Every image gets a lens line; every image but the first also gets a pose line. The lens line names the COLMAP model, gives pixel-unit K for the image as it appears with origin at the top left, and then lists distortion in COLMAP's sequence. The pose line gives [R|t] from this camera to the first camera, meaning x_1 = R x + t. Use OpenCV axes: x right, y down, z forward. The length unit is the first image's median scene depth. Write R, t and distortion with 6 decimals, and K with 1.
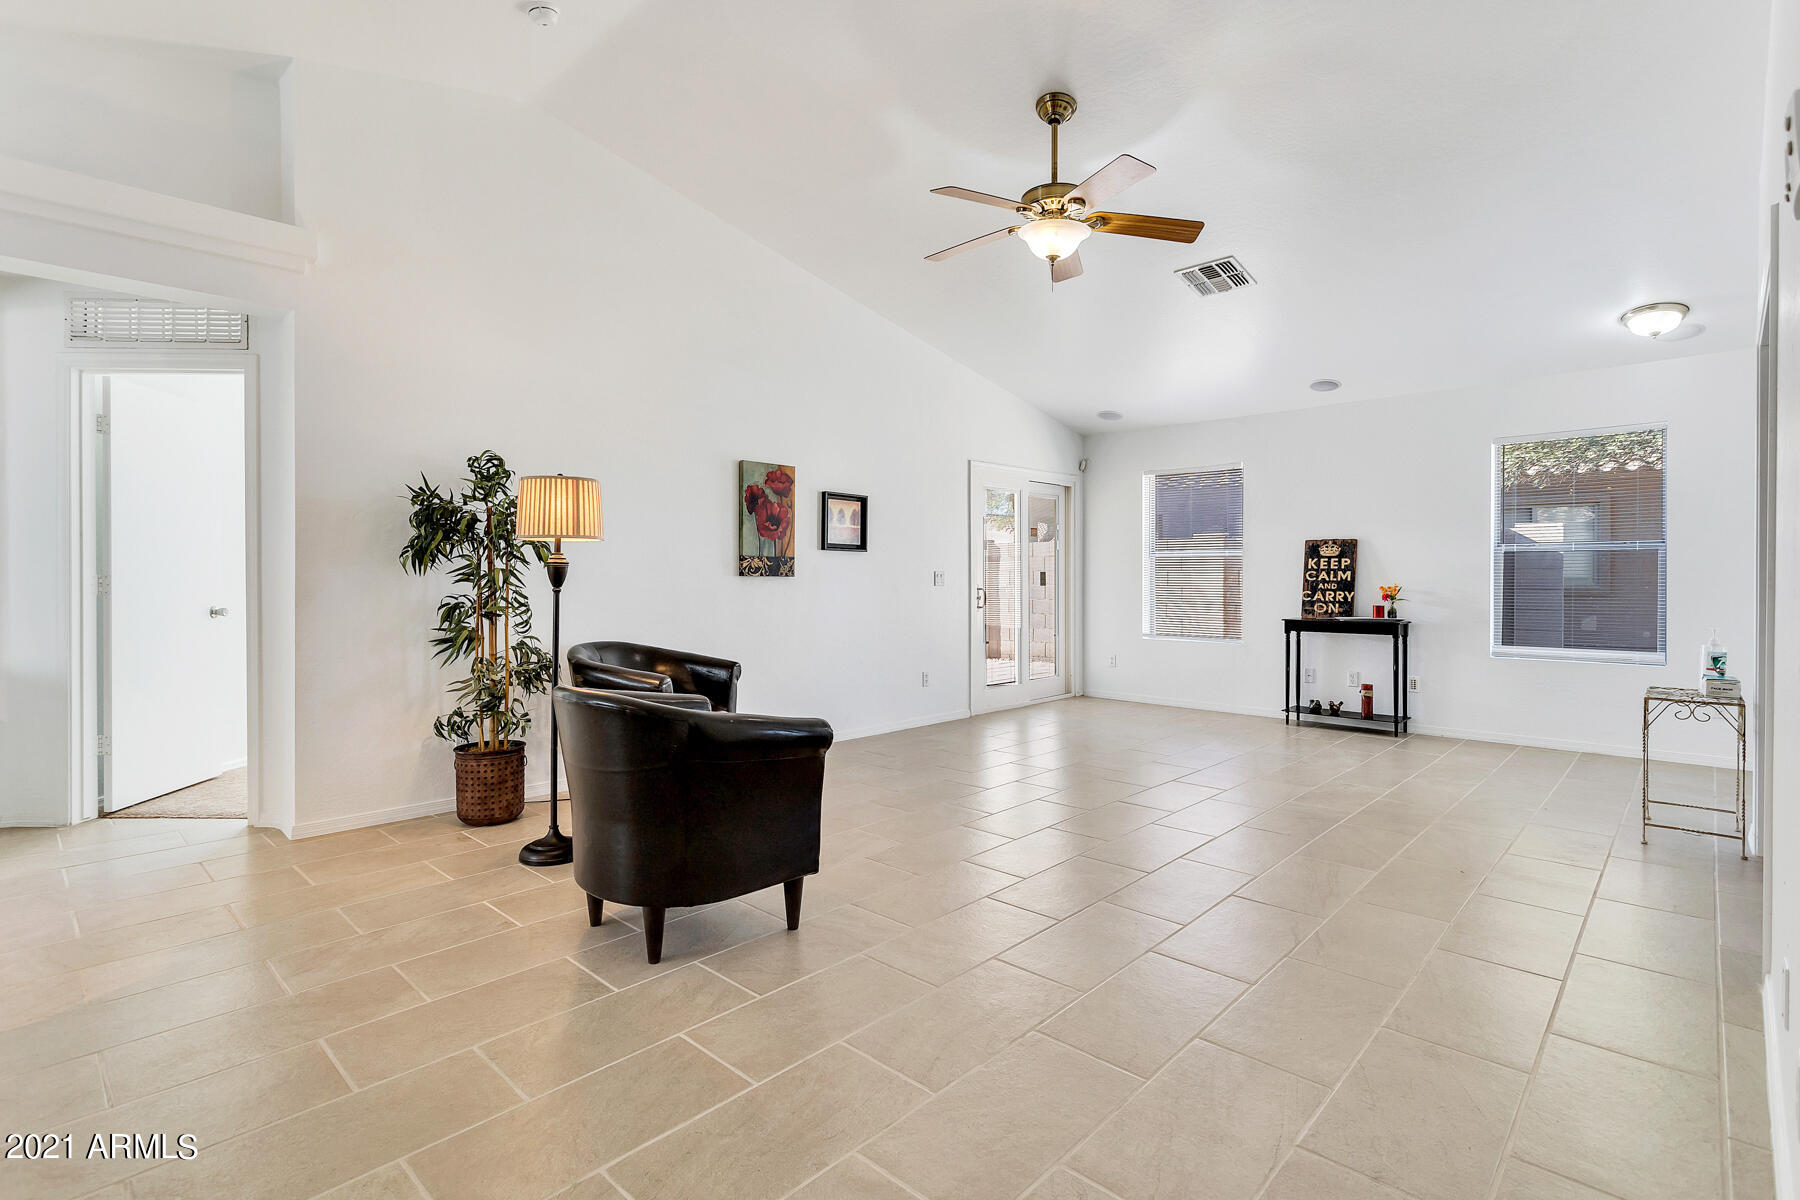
lens RADIAL K [[851.2, 0, 890.2], [0, 851.2, 590.4], [0, 0, 1]] dist [0.001704, 0.000657]
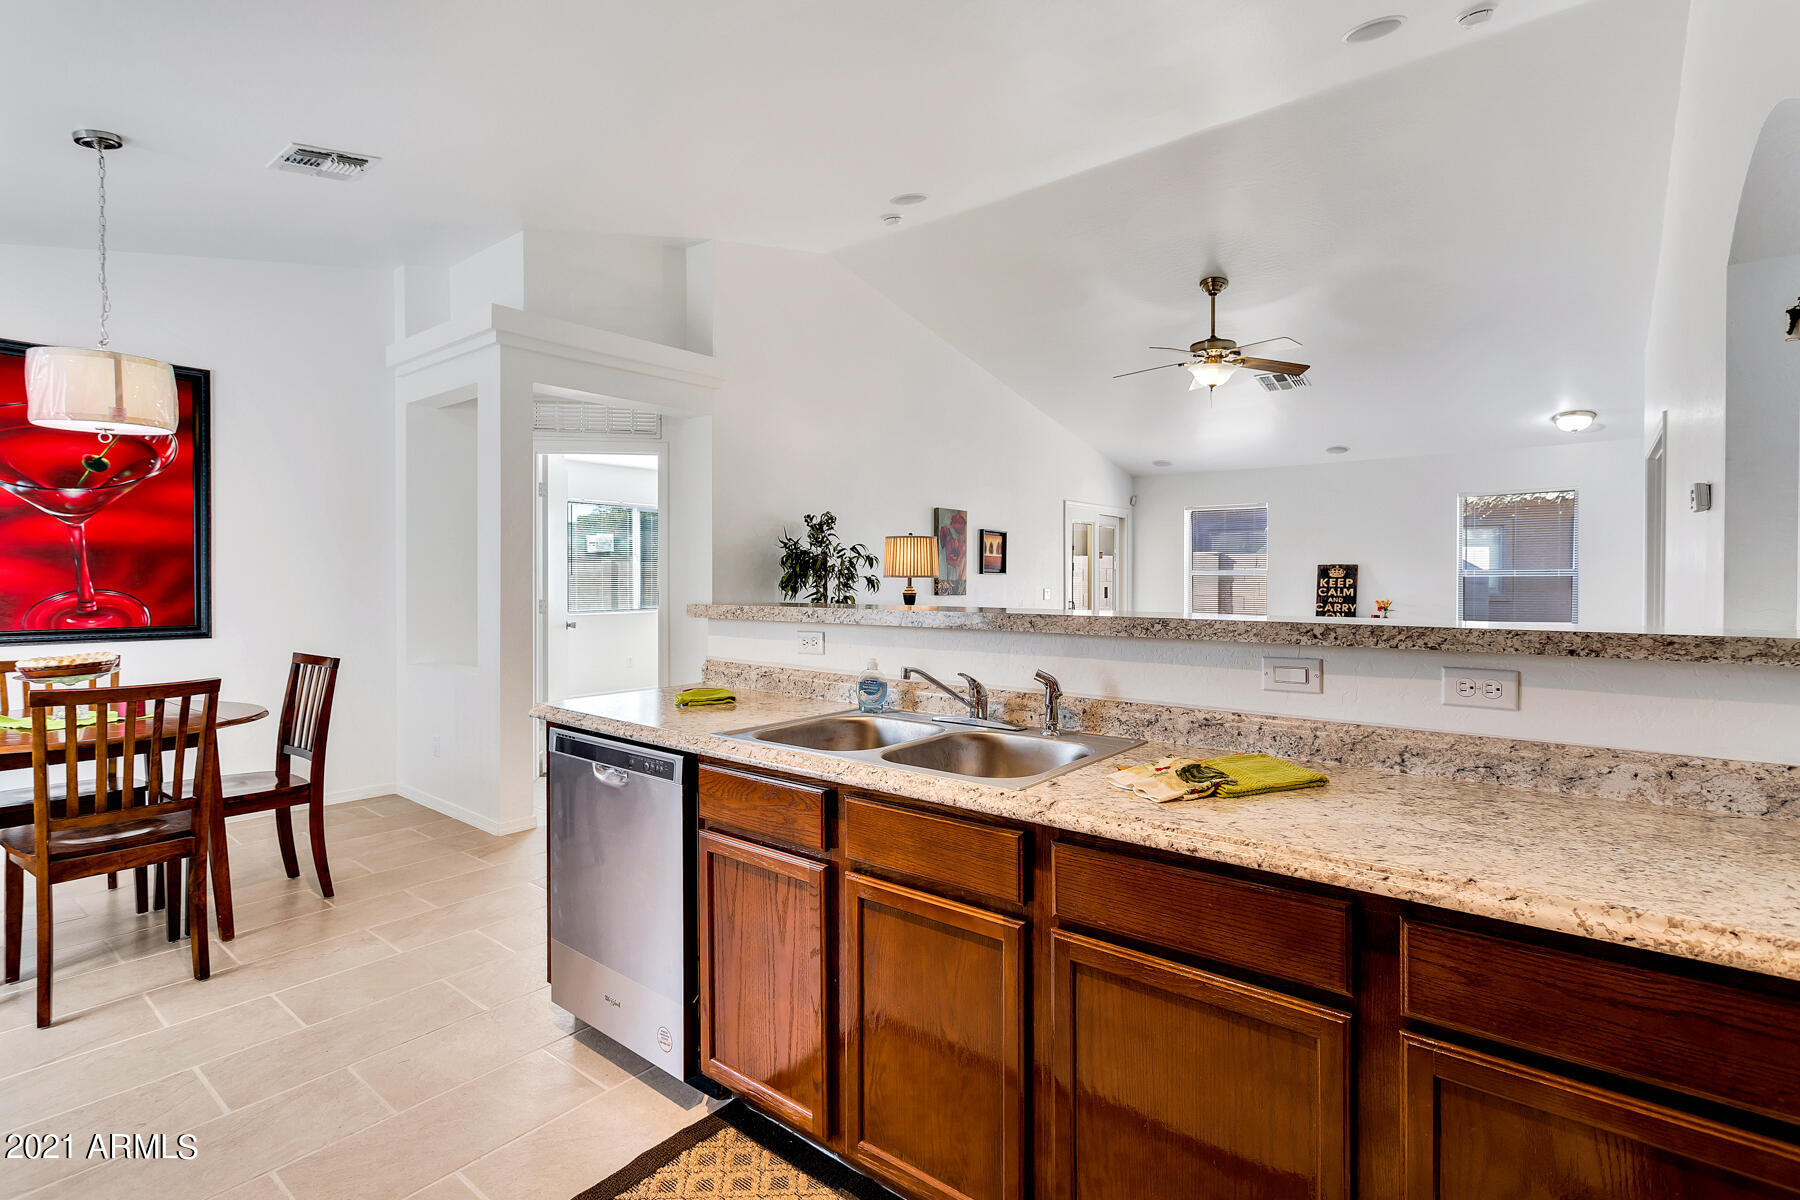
lens RADIAL K [[851.2, 0, 890.2], [0, 851.2, 590.4], [0, 0, 1]] dist [0.001704, 0.000657]
pose [[0.995851, 0.000527, 0.090992, -0.308732], [-0.000562, 1.000000, 0.000355, -0.020653], [-0.090992, -0.000405, 0.995852, -0.265552]]
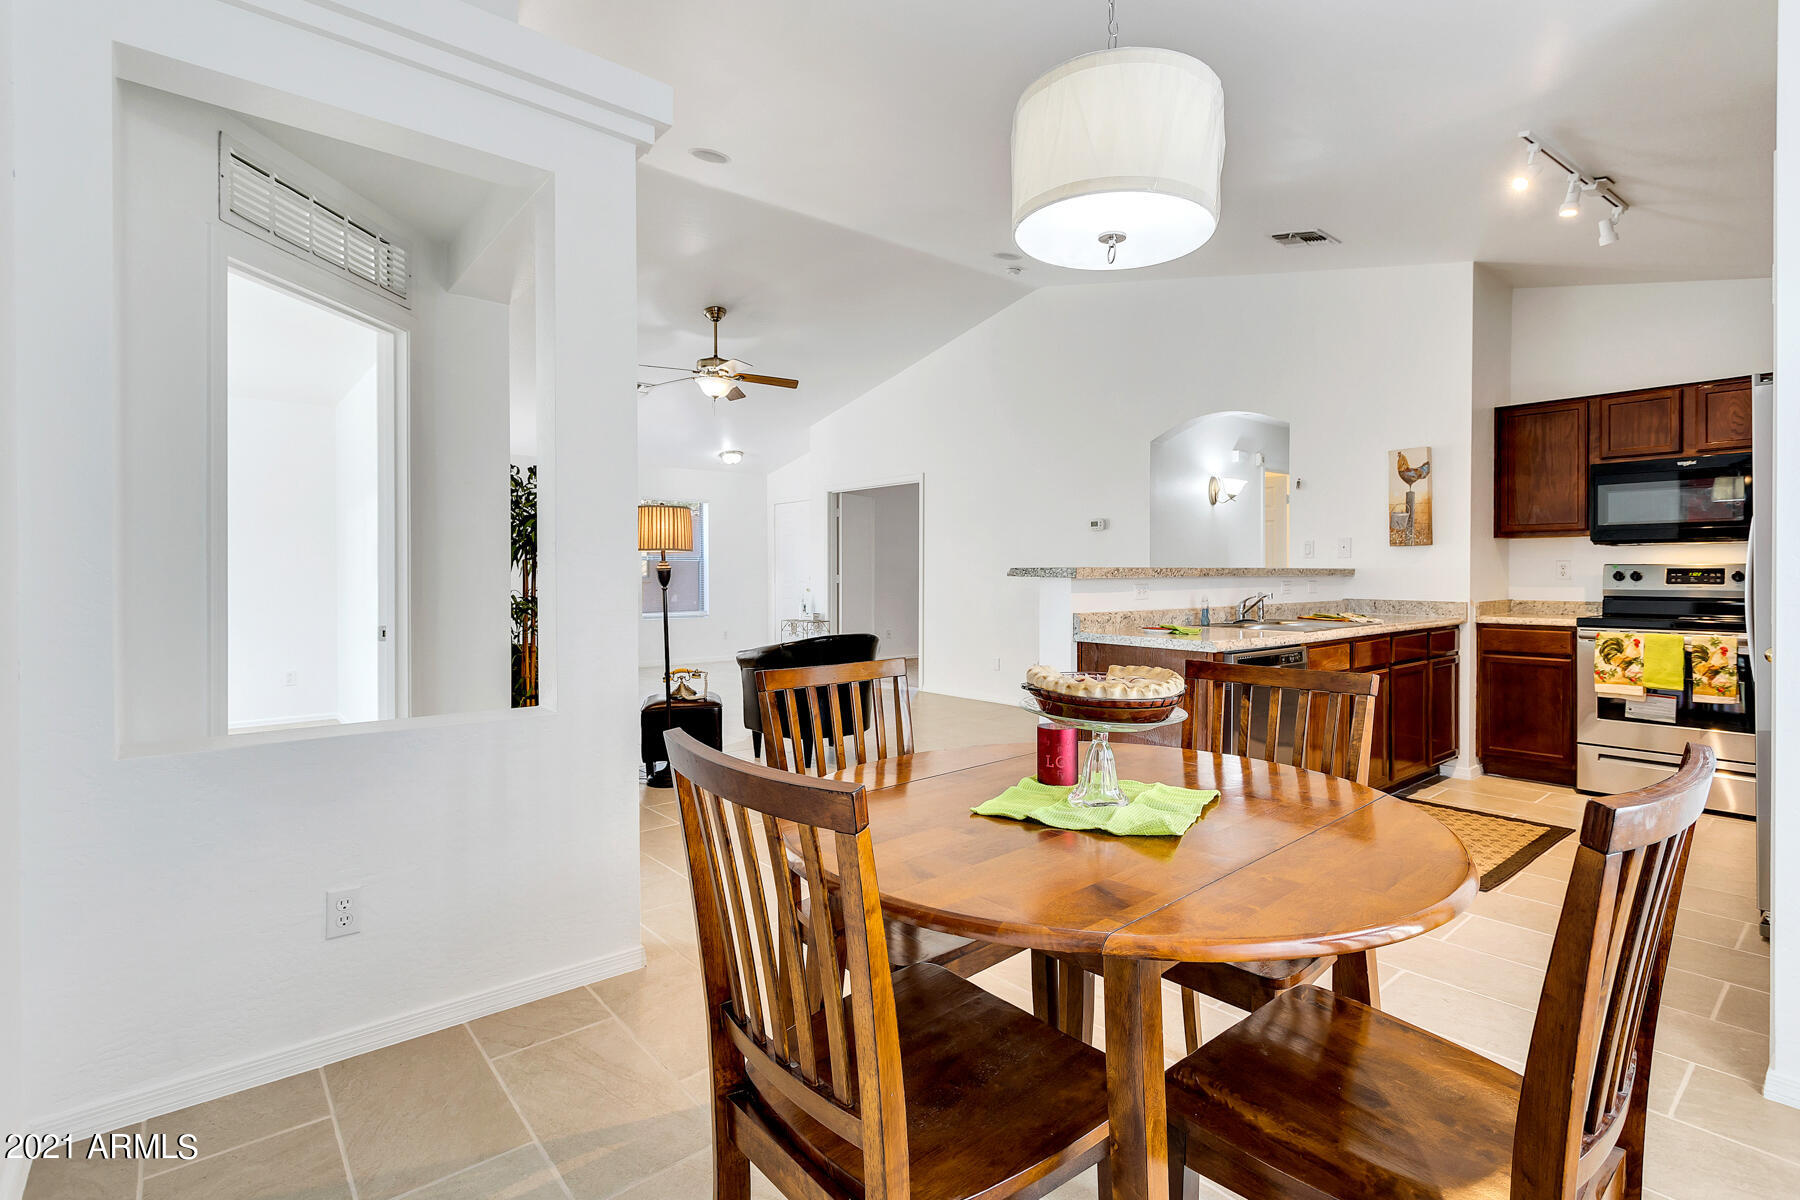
lens RADIAL K [[878.8, 0, 890.9], [0, 878.8, 589.4], [0, 0, 1]] dist [0.003369, 0.000630]
pose [[0.114645, -0.019574, 0.993214, -0.979150], [0.013004, 0.999750, 0.018201, -0.011213], [-0.993321, 0.010829, 0.114871, 0.261441]]
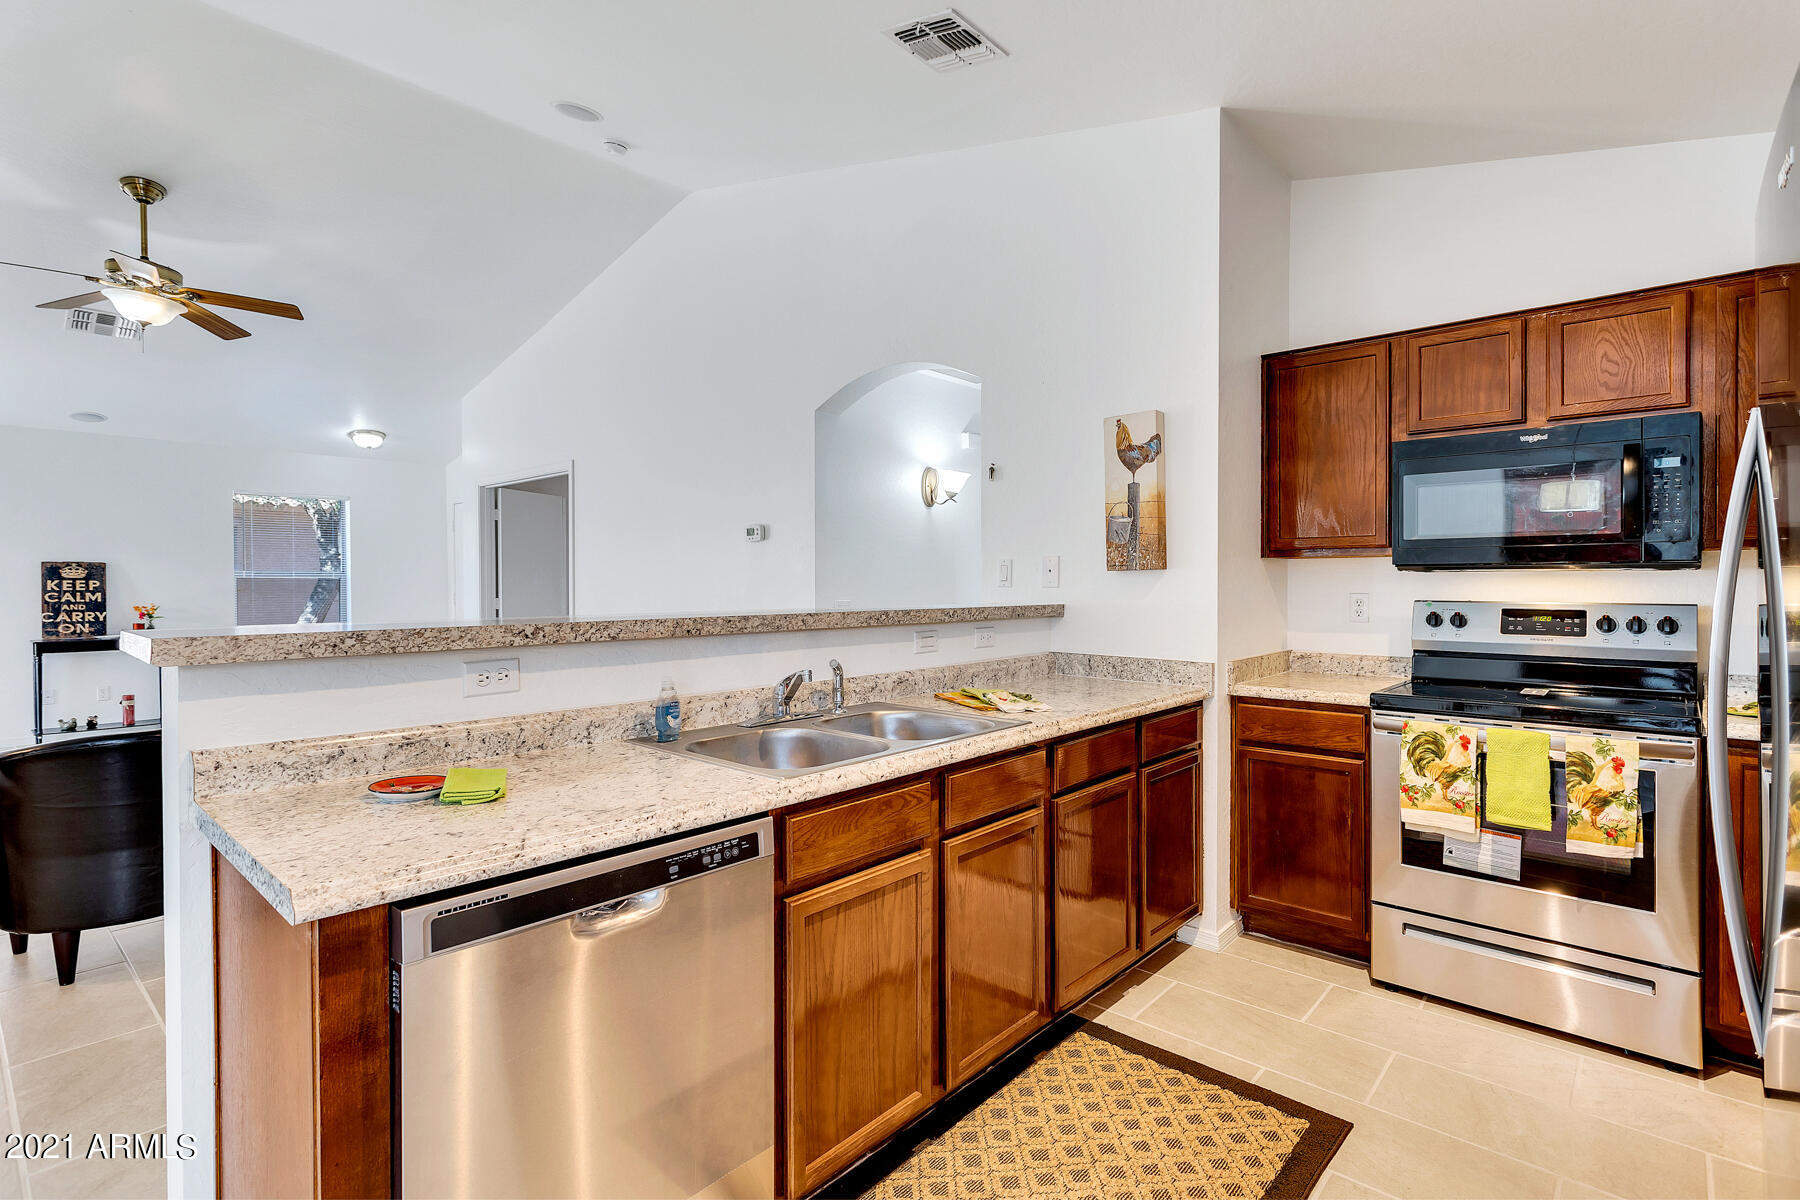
lens RADIAL K [[859.3, 0, 918.2], [0, 859.3, 592.5], [0, 0, 1]] dist [-0.000034, 0.000118]
pose [[-0.042855, -0.012939, 0.998998, -0.598965], [0.011832, 0.999839, 0.013458, -0.025923], [-0.999011, 0.012397, -0.042695, 0.020329]]
